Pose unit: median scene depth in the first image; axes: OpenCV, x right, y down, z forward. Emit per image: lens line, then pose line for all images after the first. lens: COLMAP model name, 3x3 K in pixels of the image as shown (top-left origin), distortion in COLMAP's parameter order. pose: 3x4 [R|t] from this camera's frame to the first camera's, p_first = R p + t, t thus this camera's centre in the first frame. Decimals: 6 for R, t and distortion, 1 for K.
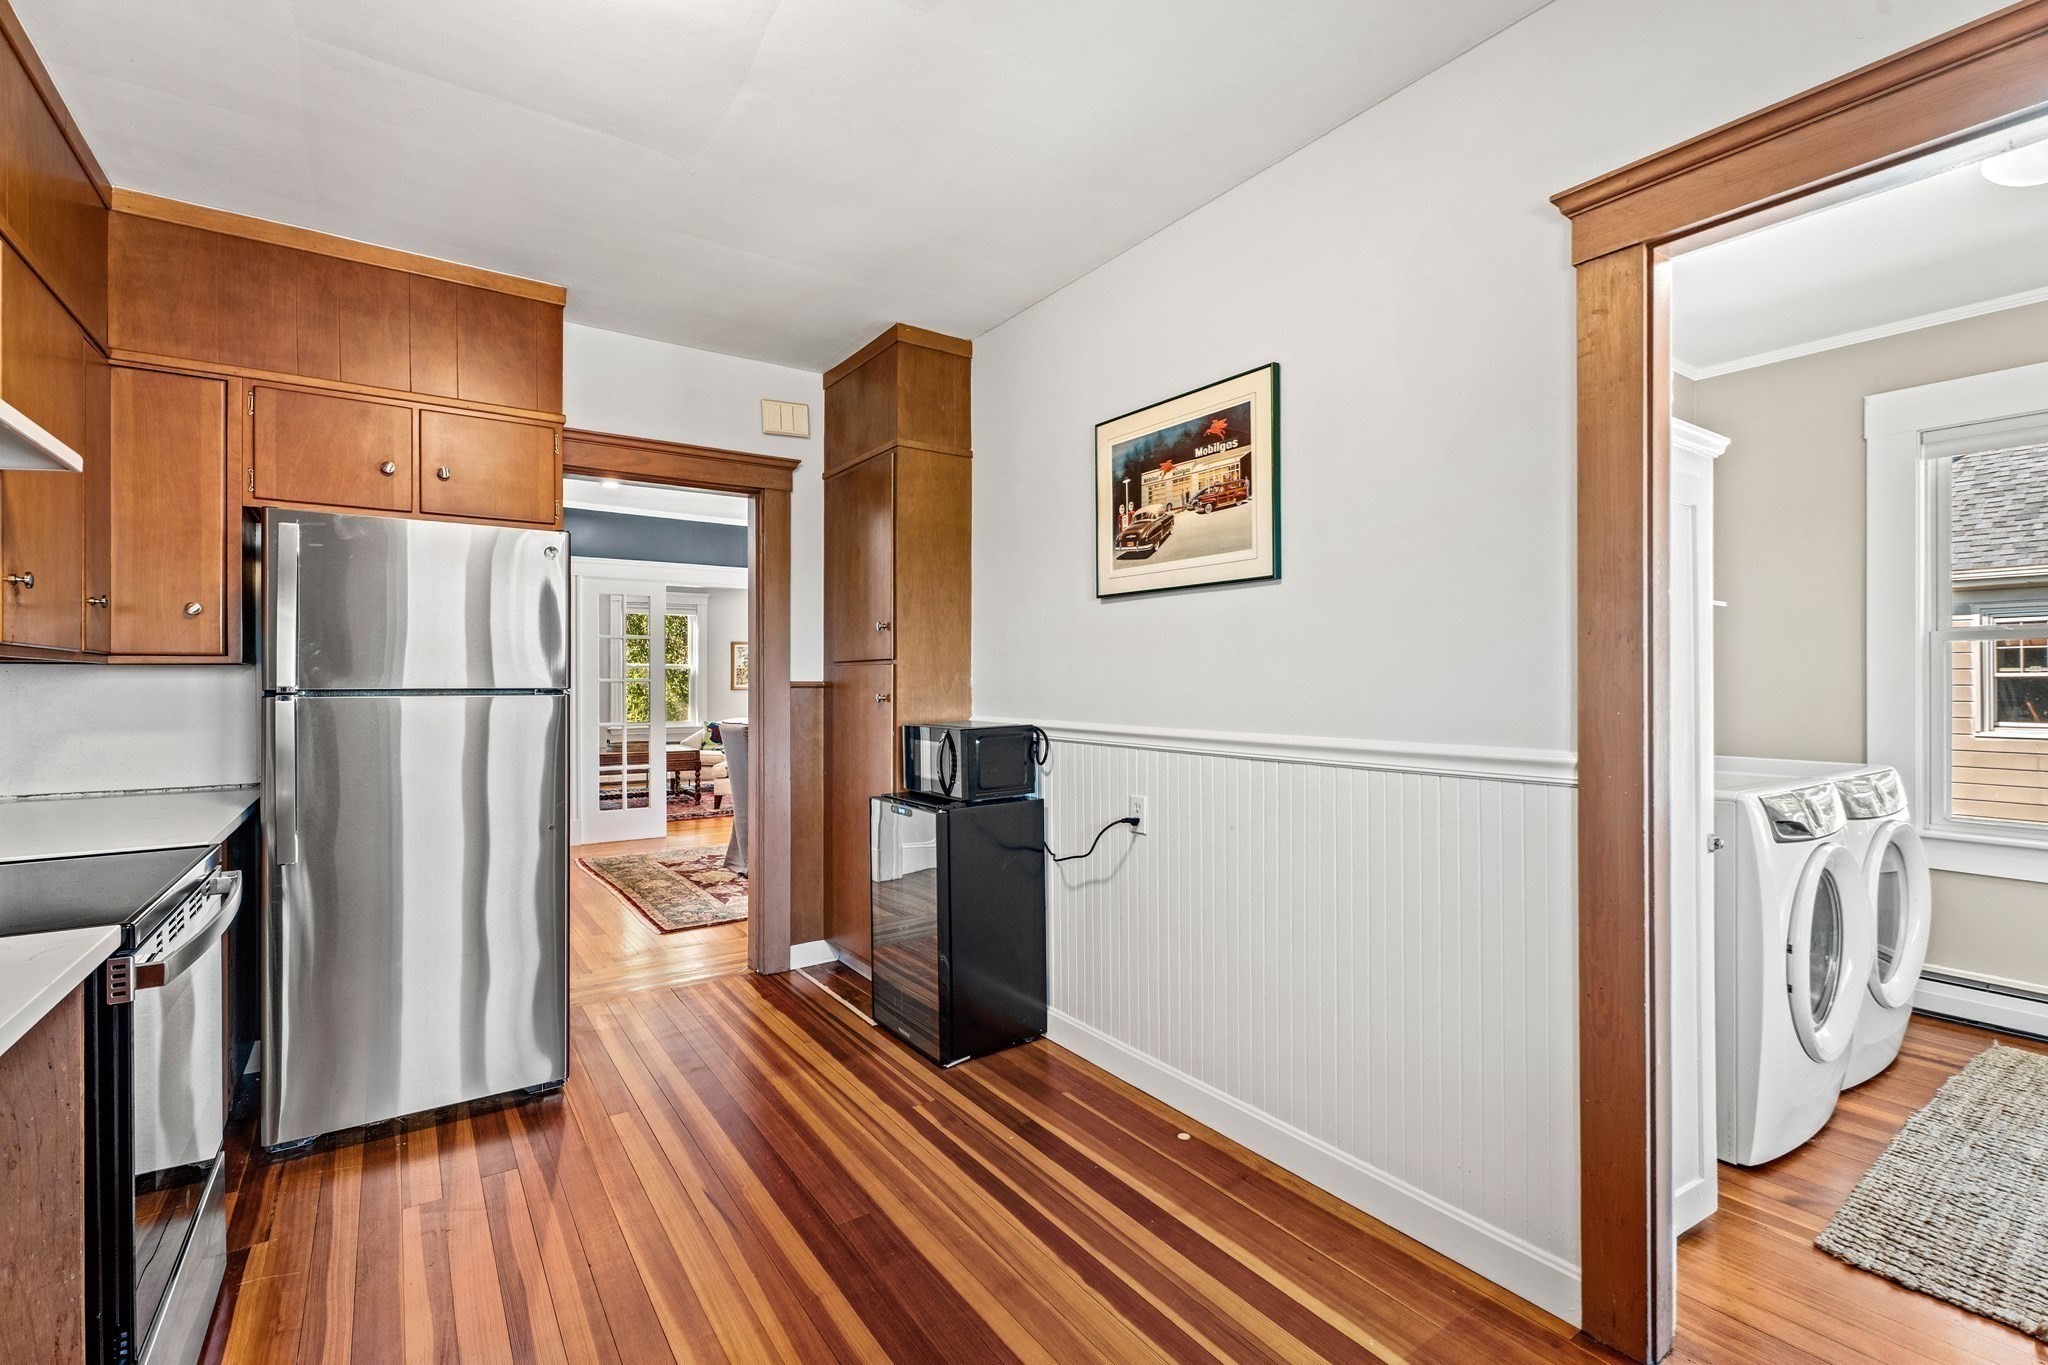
lens RADIAL K [[899.5, 0, 1025.1], [0, 899.5, 680.4], [0, 0, 1]] dist [-0.003097, 0.001016]
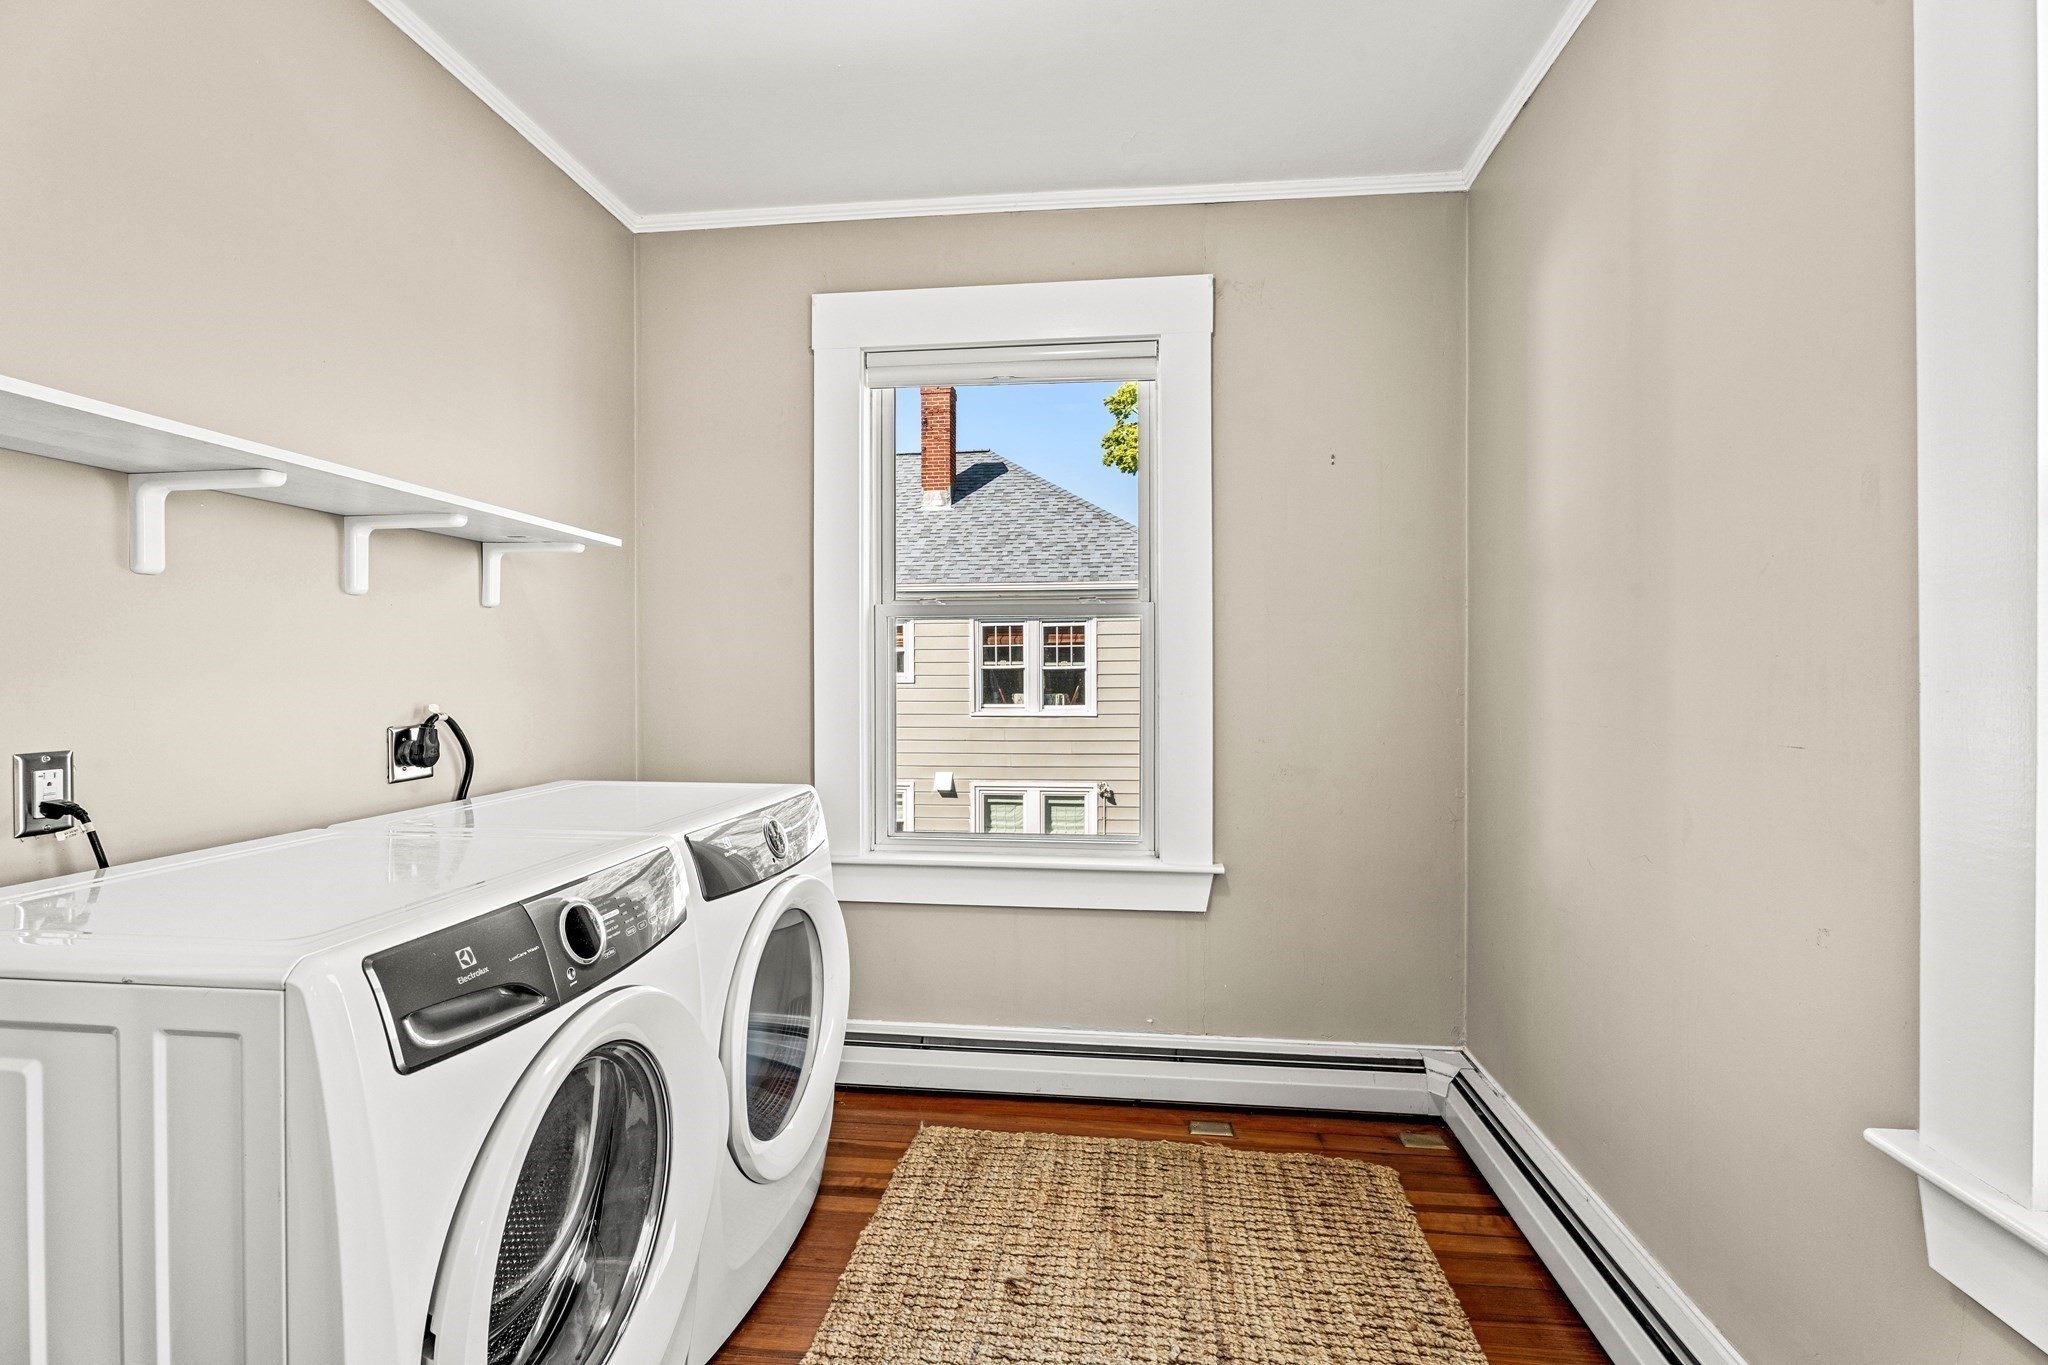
lens RADIAL K [[899.5, 0, 1024.8], [0, 899.5, 678.4], [0, 0, 1]] dist [-0.003097, 0.001016]
pose [[0.655093, -0.006786, 0.755518, 0.487496], [0.003973, 0.999977, 0.005536, 0.008822], [-0.755538, -0.000625, 0.655105, 0.371025]]
